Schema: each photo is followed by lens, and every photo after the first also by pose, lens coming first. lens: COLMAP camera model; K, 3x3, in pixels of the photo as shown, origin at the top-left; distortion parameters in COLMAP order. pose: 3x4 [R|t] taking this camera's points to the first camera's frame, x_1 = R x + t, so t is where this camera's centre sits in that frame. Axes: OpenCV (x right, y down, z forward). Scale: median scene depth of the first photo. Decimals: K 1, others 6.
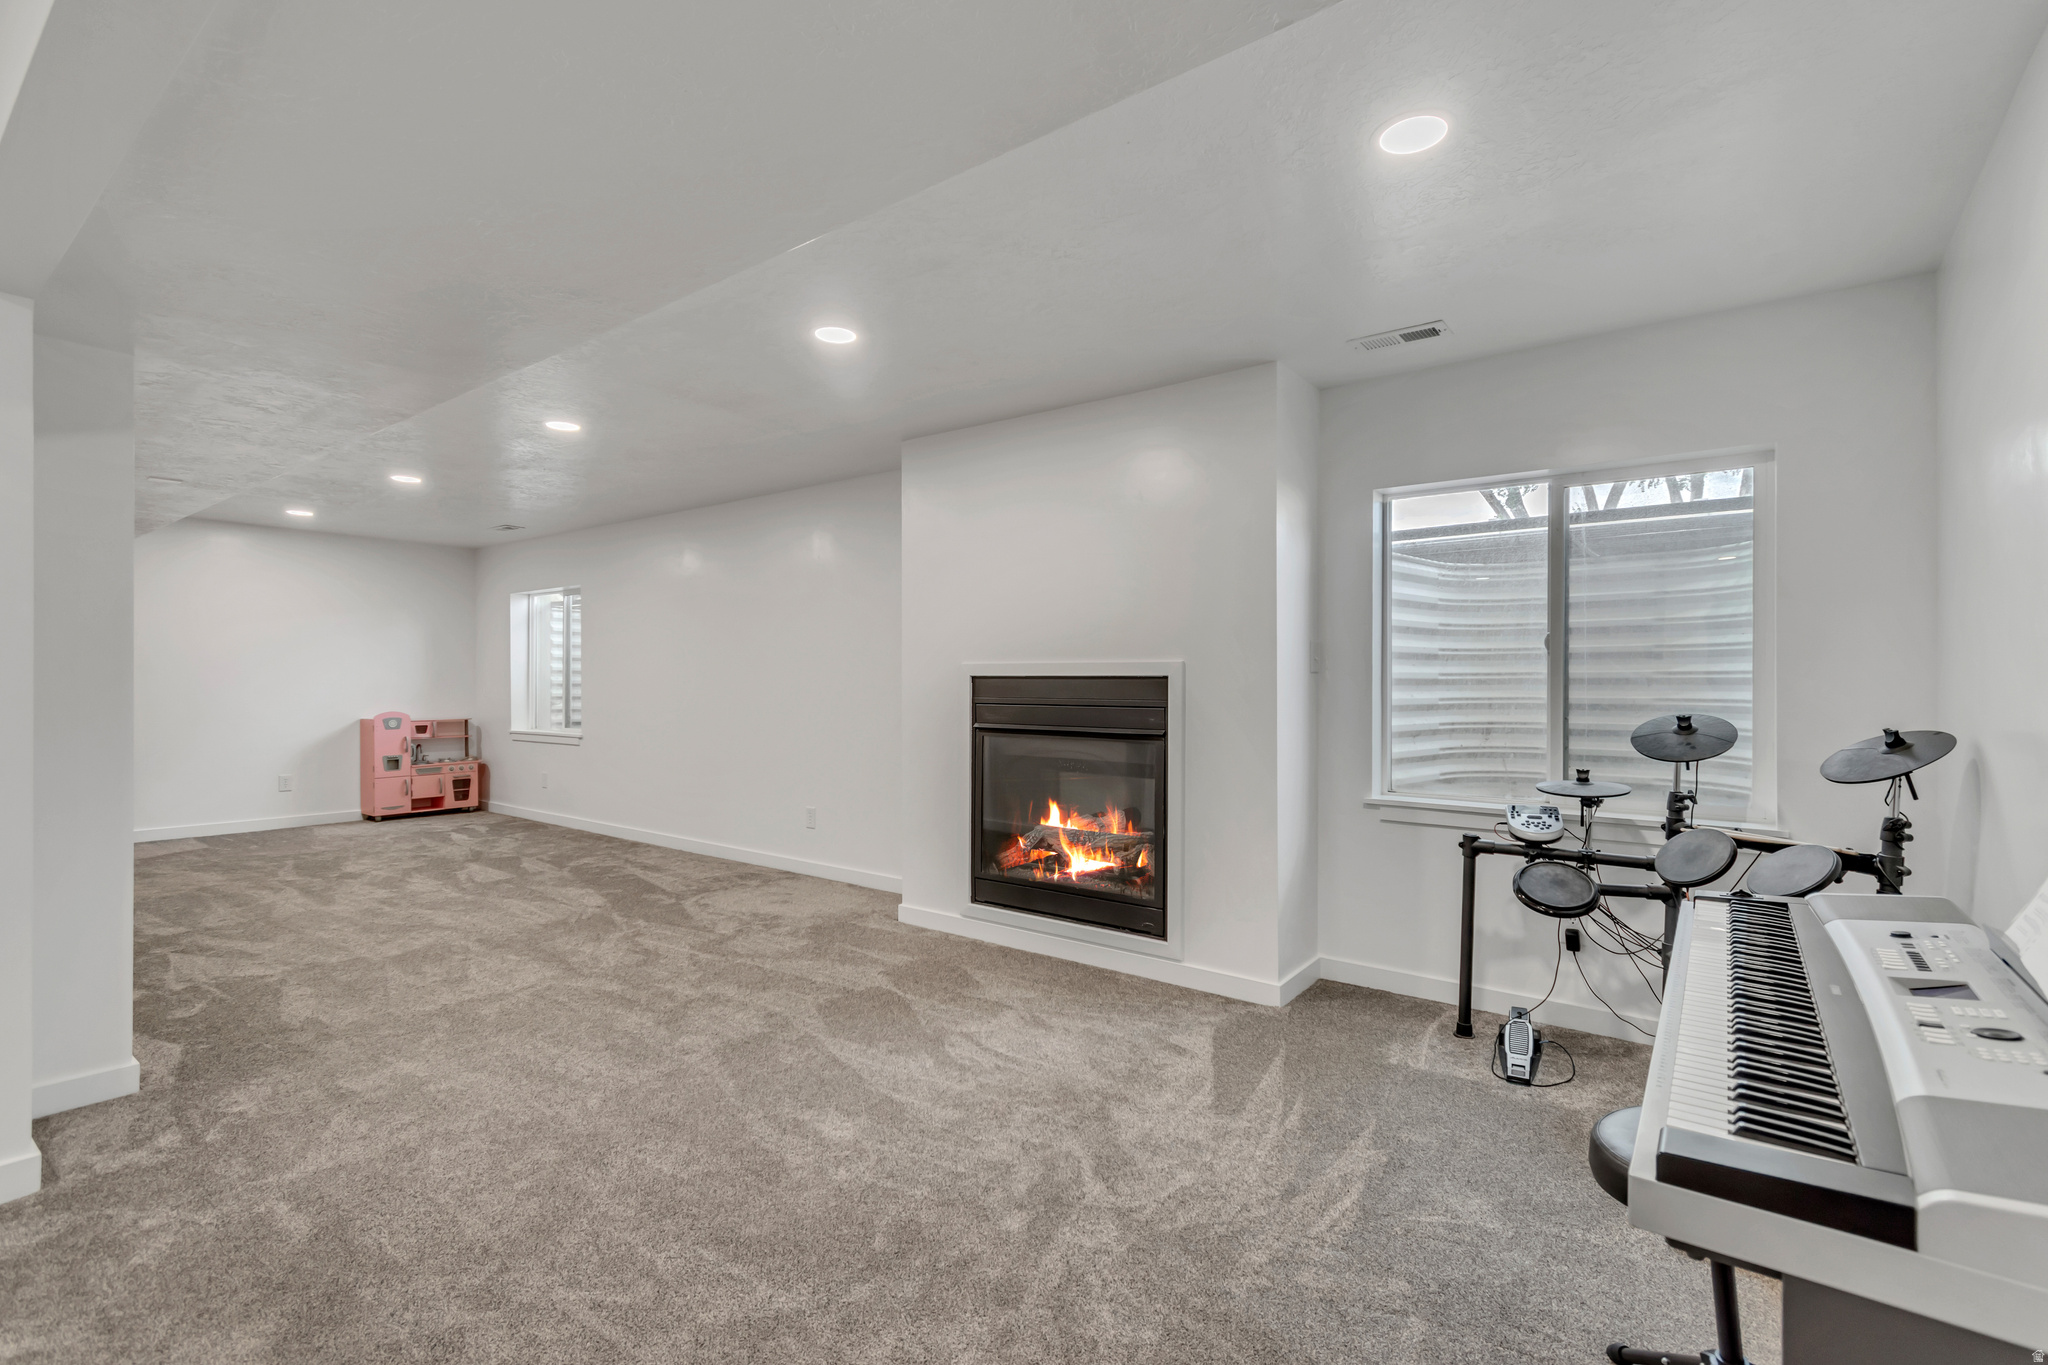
lens RADIAL K [[924.1, 0, 1020.0], [0, 924.1, 659.3], [0, 0, 1]] dist [-0.002028, -0.000091]
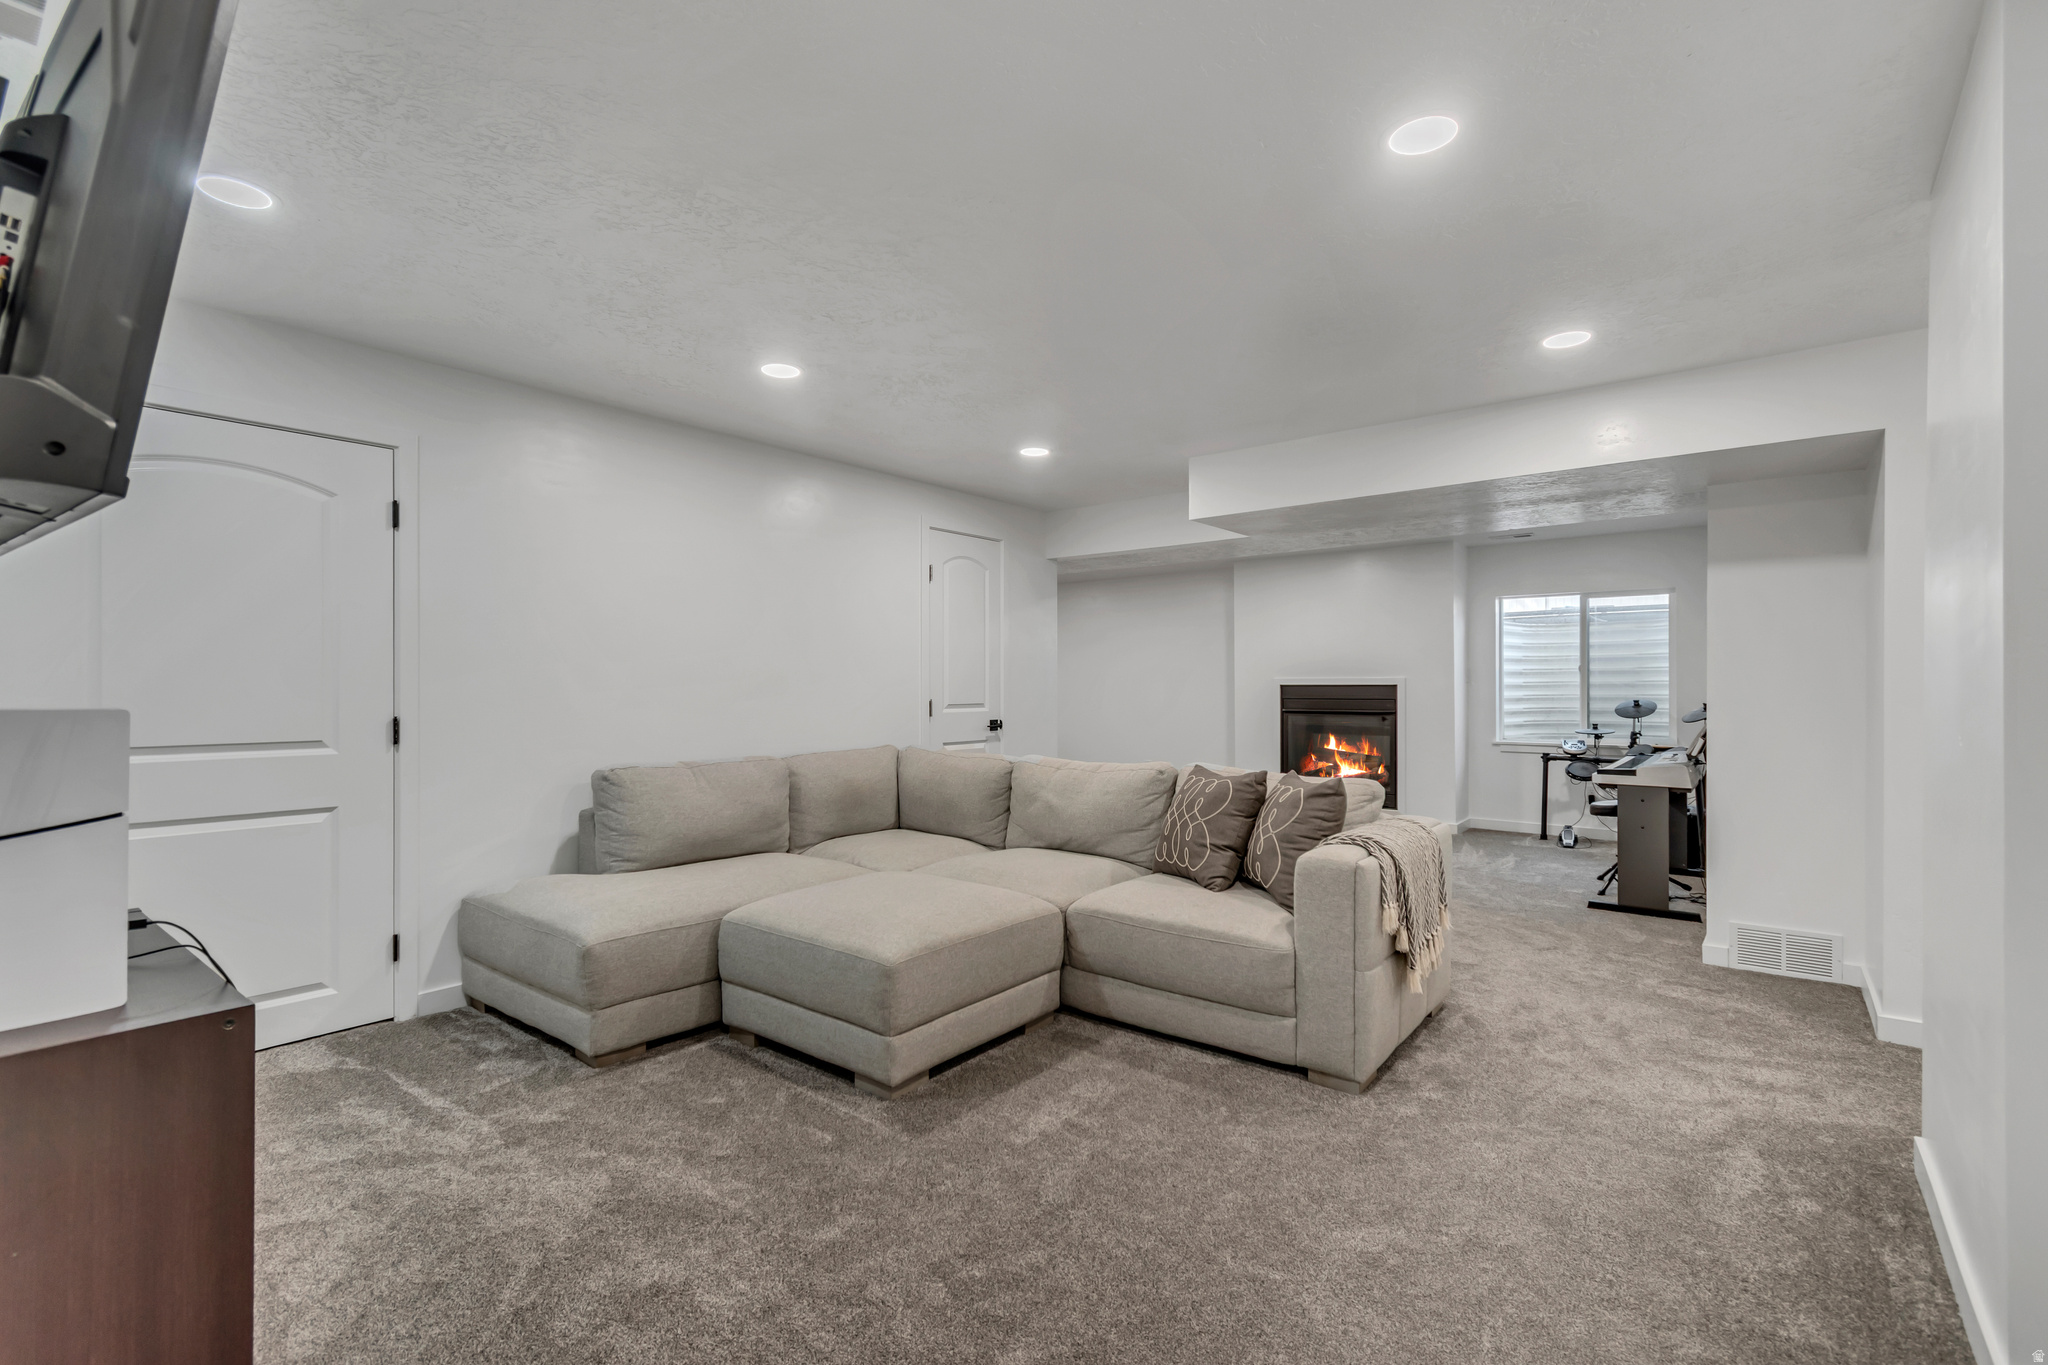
lens RADIAL K [[911.4, 0, 1024.0], [0, 911.4, 682.5], [0, 0, 1]] dist [0.002322, 0.000165]
pose [[0.999679, -0.014813, -0.020567, -0.706052], [0.015420, 0.999440, 0.029704, -0.068245], [0.020115, -0.030011, 0.999347, -1.196946]]
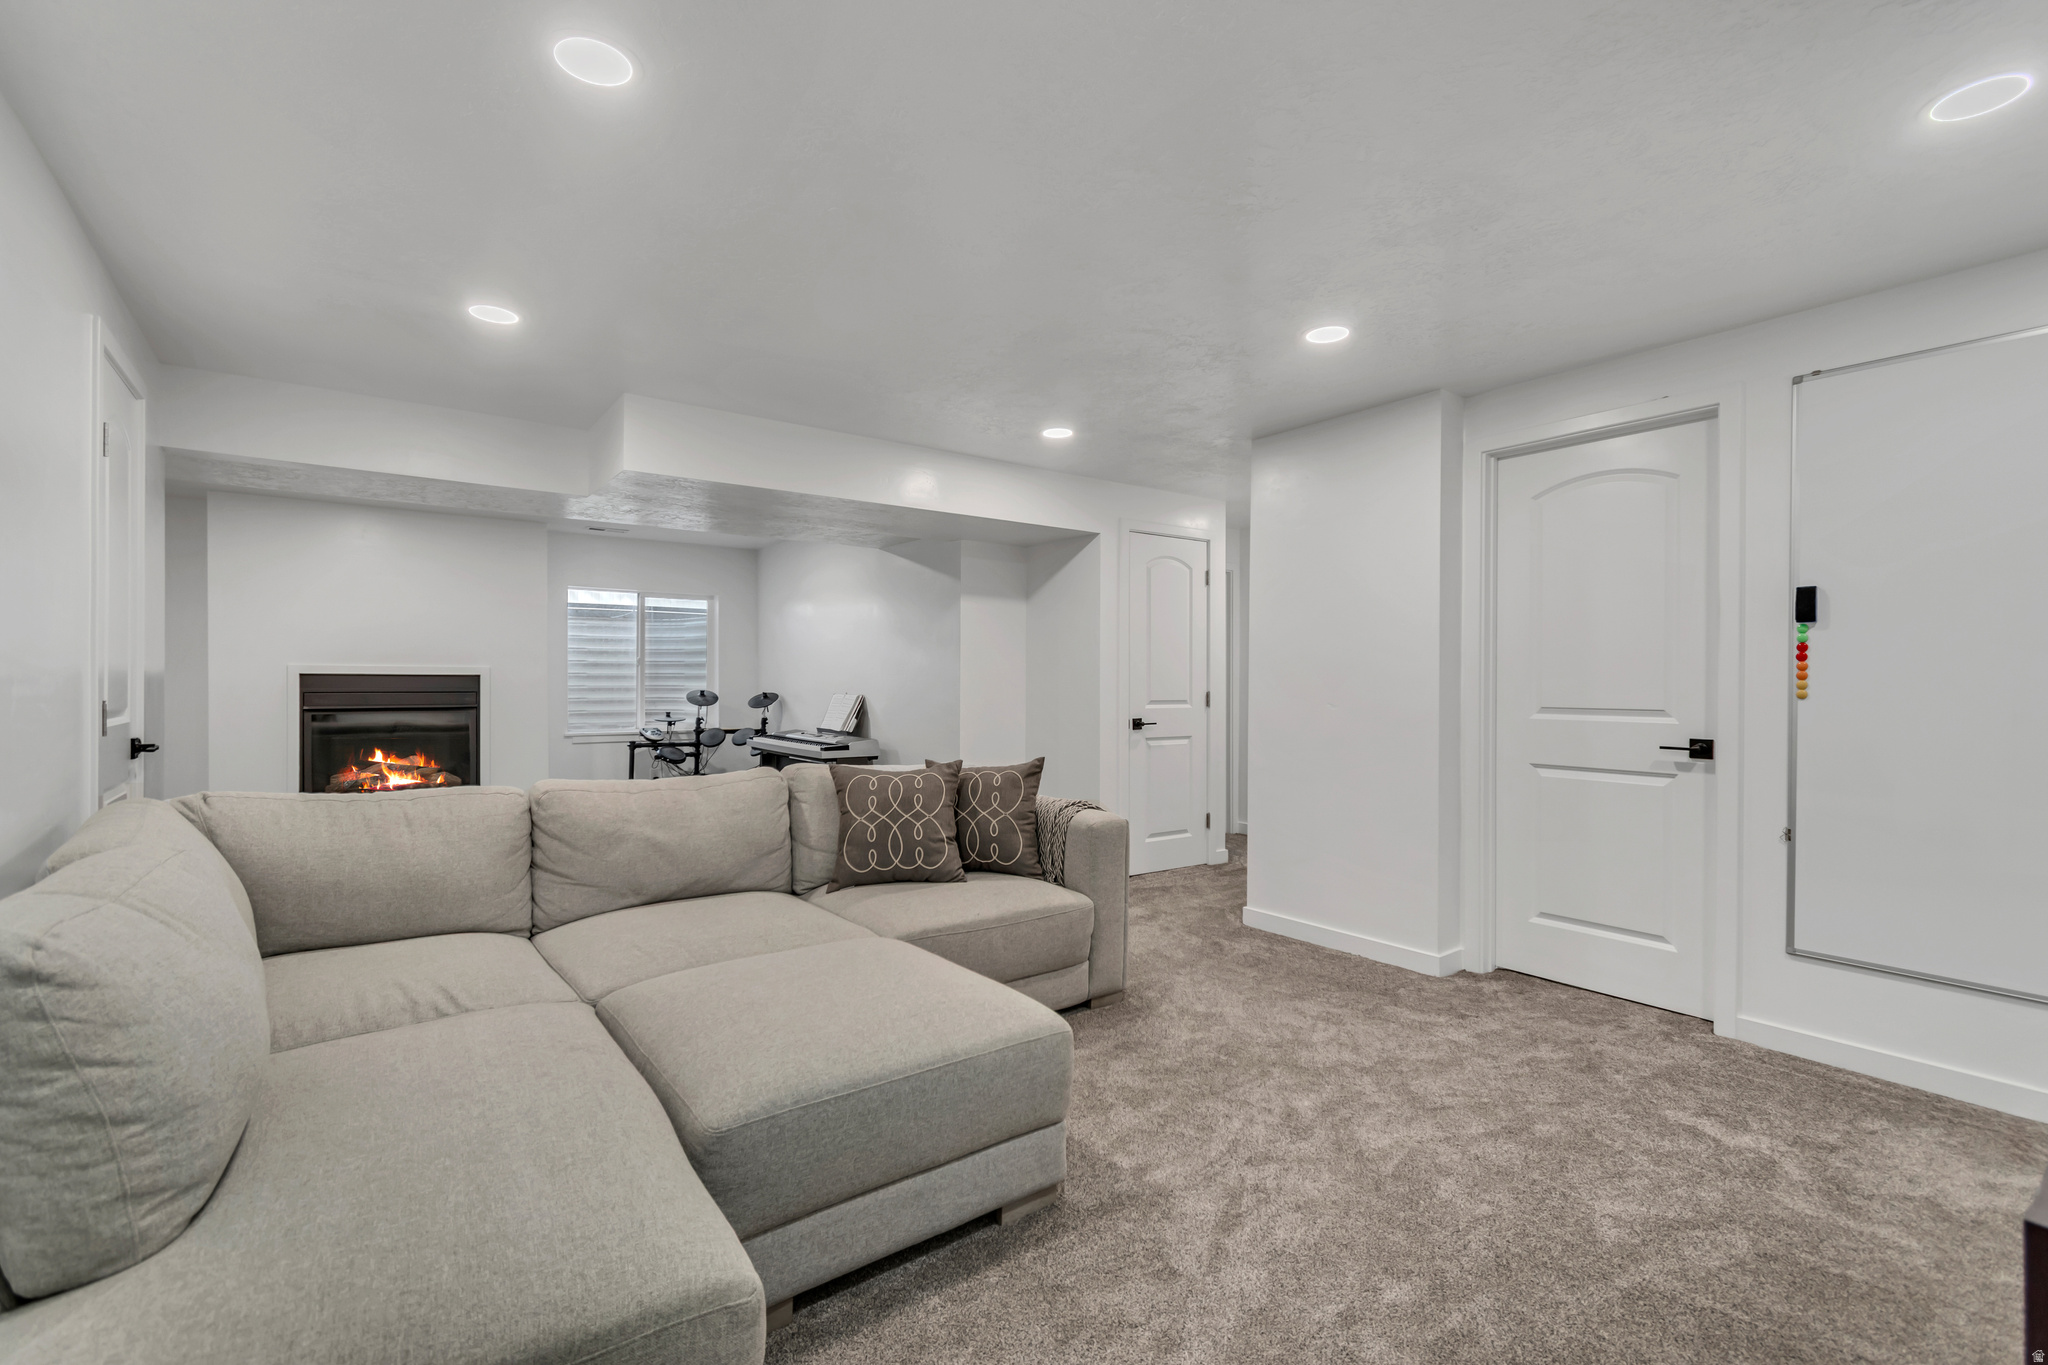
lens RADIAL K [[911.4, 0, 1024.0], [0, 911.4, 682.5], [0, 0, 1]] dist [0.002322, 0.000165]
pose [[0.270264, -0.014401, 0.962679, -1.412880], [-0.036556, 0.999014, 0.025208, -0.057222], [-0.962092, -0.042005, 0.269471, -0.584722]]
